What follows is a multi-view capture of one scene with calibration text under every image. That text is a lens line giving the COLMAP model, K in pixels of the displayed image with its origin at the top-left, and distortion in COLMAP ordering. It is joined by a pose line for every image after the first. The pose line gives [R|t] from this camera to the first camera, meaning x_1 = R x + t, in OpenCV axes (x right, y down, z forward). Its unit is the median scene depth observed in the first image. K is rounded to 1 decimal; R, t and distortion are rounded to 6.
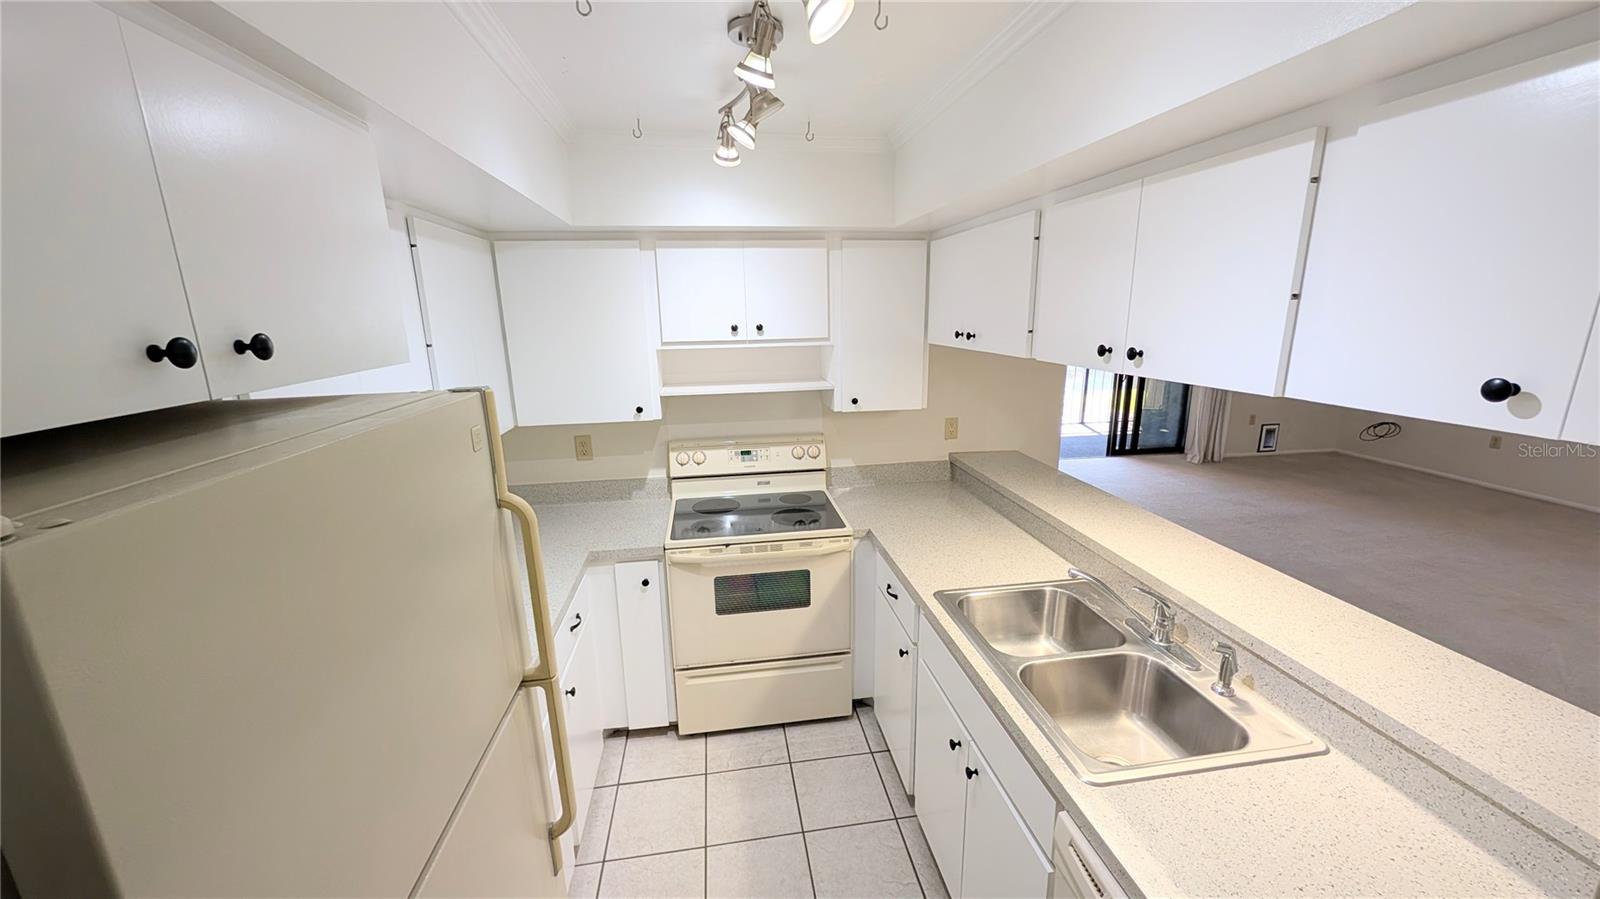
lens RADIAL K [[601.3, 0, 800.0], [0, 601.3, 455.2], [0, 0, 1]] dist [-0.000617, 0.000556]
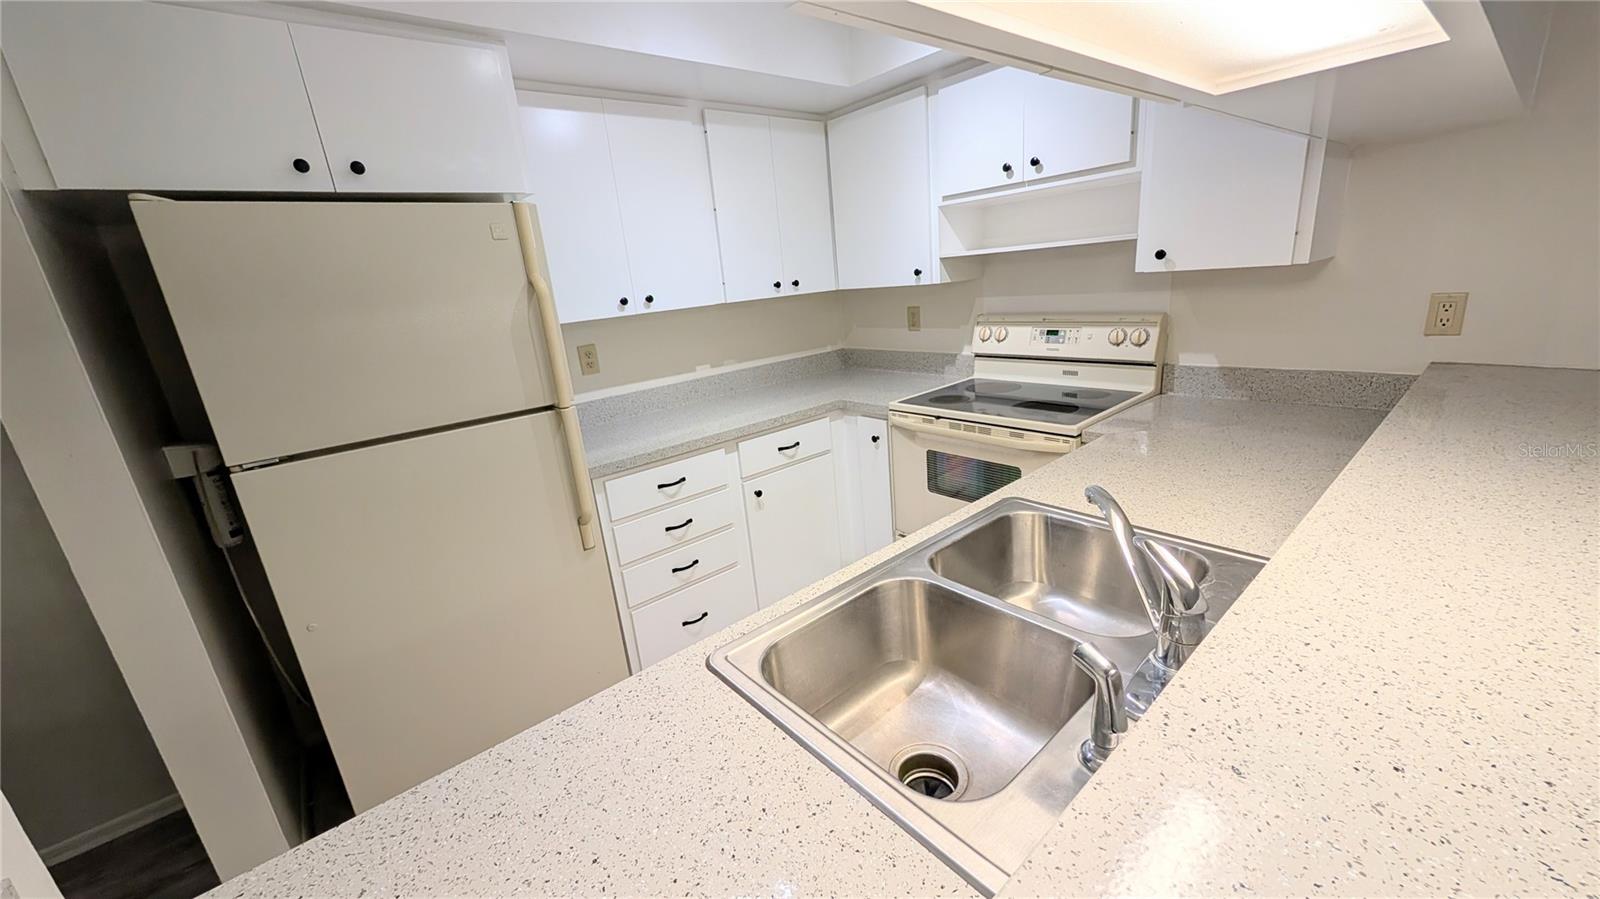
lens RADIAL K [[601.3, 0, 796.1], [0, 601.3, 449.9], [0, 0, 1]] dist [-0.000617, 0.000556]
pose [[0.521226, 0.215227, -0.825833, 0.478916], [-0.127574, 0.976454, 0.173963, 0.059359], [0.843829, 0.014681, 0.536411, 0.290473]]
